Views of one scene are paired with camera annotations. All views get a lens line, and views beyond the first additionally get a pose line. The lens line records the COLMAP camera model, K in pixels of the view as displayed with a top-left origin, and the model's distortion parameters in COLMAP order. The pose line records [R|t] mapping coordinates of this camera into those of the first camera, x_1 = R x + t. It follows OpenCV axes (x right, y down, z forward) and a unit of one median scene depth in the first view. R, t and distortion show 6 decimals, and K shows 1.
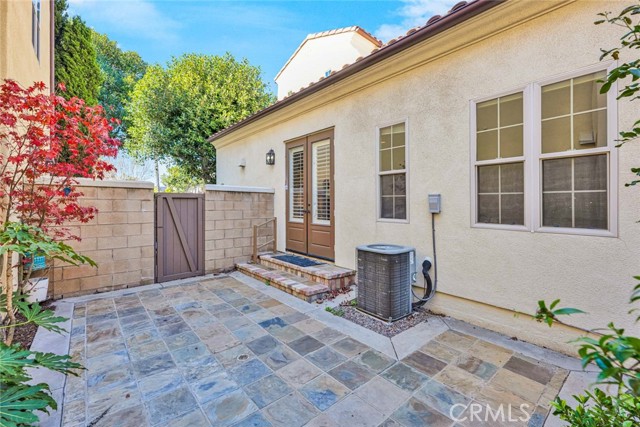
lens RADIAL K [[277.9, 0, 318.0], [0, 277.9, 207.8], [0, 0, 1]] dist [-0.000474, 0.000018]
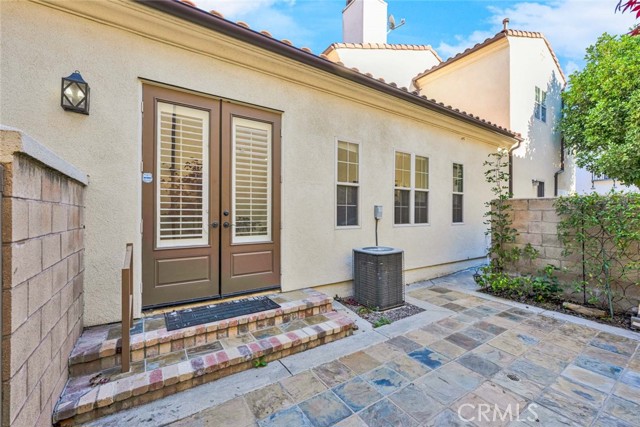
lens RADIAL K [[258.1, 0, 320.0], [0, 258.1, 213.5], [0, 0, 1]] dist [0.000382, 0.000352]
pose [[0.120733, -0.005613, 0.992669, -0.769811], [0.009648, 0.999943, 0.004480, -0.016239], [-0.992638, 0.009037, 0.120780, 0.978470]]
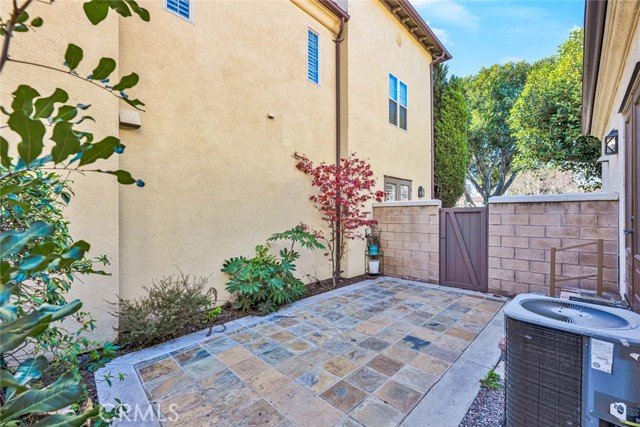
lens RADIAL K [[265.0, 0, 320.0], [0, 265.0, 213.5], [0, 0, 1]] dist [0.012753, -0.000070]
pose [[0.087784, -0.012339, -0.996063, 0.595943], [-0.008050, 0.999882, -0.013095, -0.015508], [0.996107, 0.009168, 0.087674, 0.468449]]
